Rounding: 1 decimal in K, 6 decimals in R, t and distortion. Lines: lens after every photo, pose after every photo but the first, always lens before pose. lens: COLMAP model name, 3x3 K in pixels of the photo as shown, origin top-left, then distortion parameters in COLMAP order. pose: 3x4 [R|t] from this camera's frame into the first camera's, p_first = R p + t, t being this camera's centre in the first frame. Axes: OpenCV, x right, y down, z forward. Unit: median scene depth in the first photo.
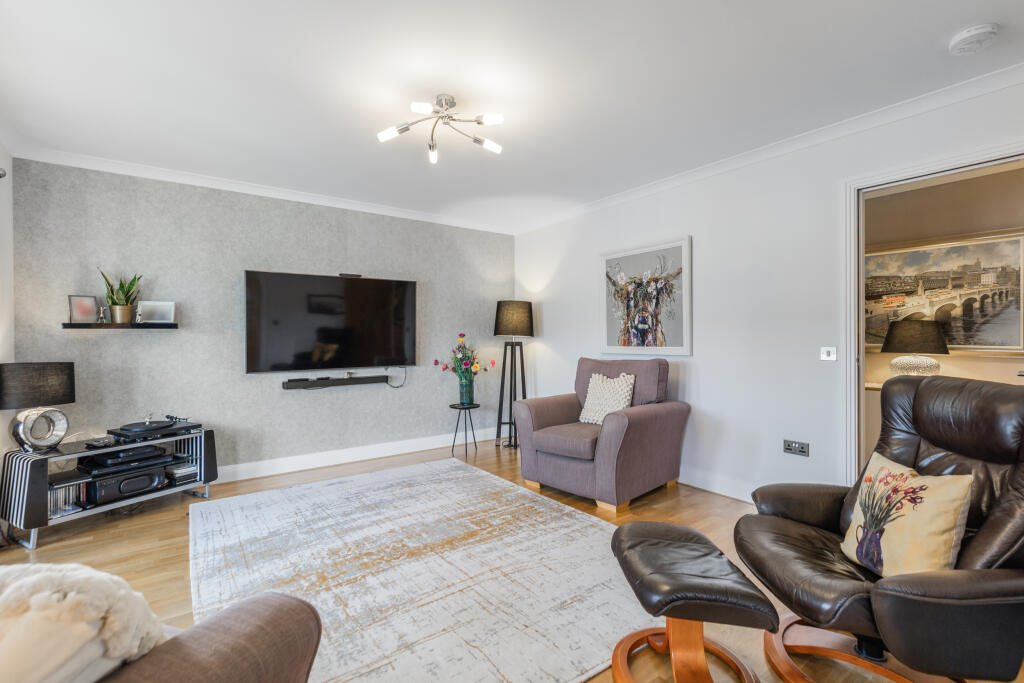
lens RADIAL K [[469.4, 0, 512.0], [0, 469.4, 341.5], [0, 0, 1]] dist [-0.000028, -0.000184]
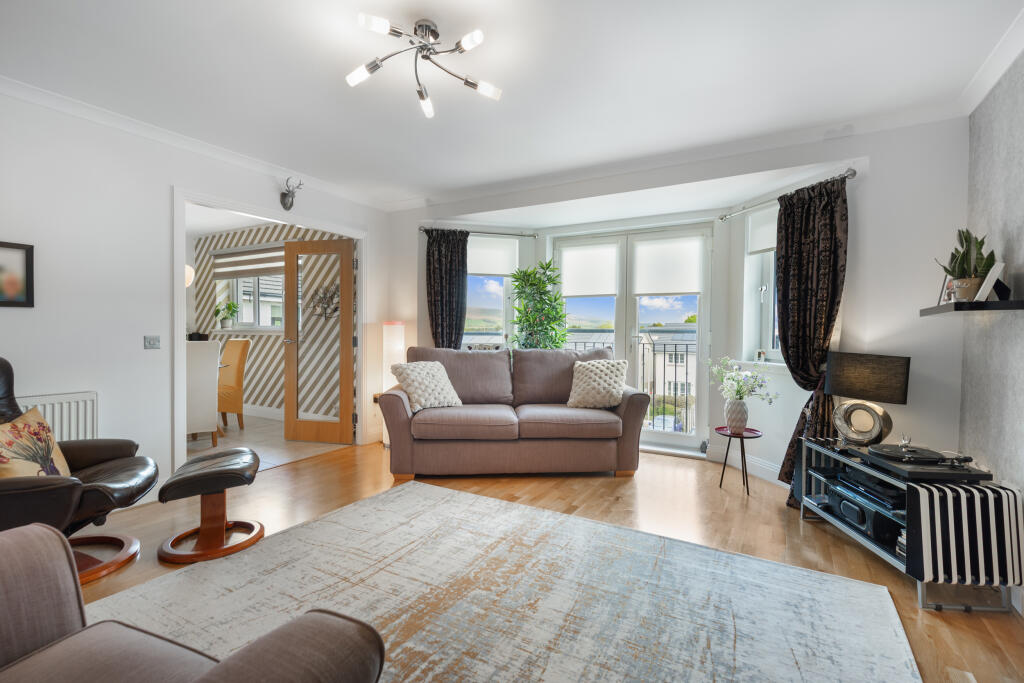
lens RADIAL K [[457.2, 0, 512.0], [0, 457.2, 341.5], [0, 0, 1]] dist [0.001308, 0.000077]
pose [[-0.914814, 0.007998, -0.403796, 0.035699], [-0.004768, 0.999520, 0.030600, -0.003877], [0.403847, 0.029918, -0.914337, 1.534131]]
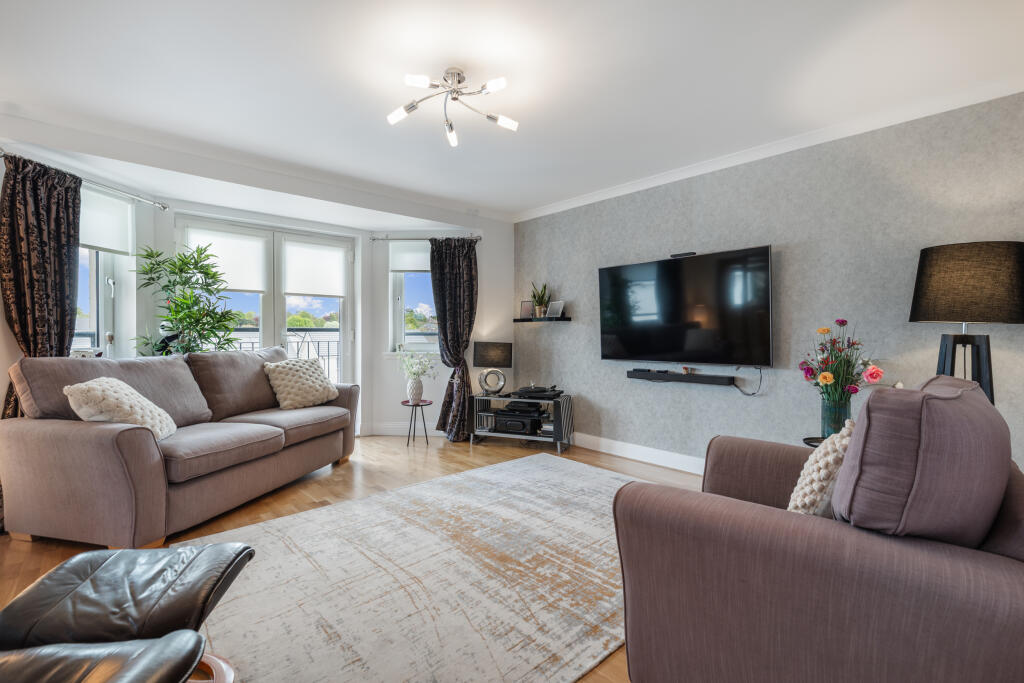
lens RADIAL K [[469.4, 0, 512.0], [0, 469.4, 341.5], [0, 0, 1]] dist [-0.000028, -0.000184]
pose [[0.102551, 0.025688, -0.994396, 0.704898], [-0.009148, 0.999649, 0.024881, -0.001146], [0.994686, 0.006546, 0.102750, 0.875295]]
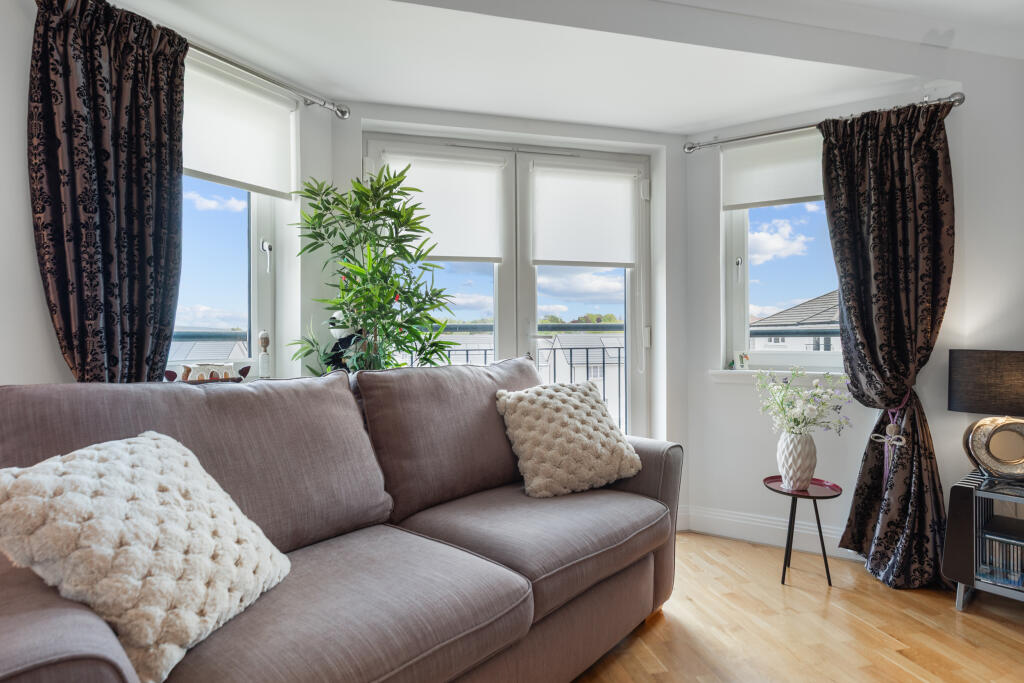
lens RADIAL K [[547.3, 0, 517.7], [0, 547.3, 335.1], [0, 0, 1]] dist [0.002555, 0.001274]
pose [[-0.368486, 0.006143, -0.929613, -0.000779], [0.002044, 0.999981, 0.005798, 0.015956], [0.929631, 0.000236, -0.368492, 0.619272]]
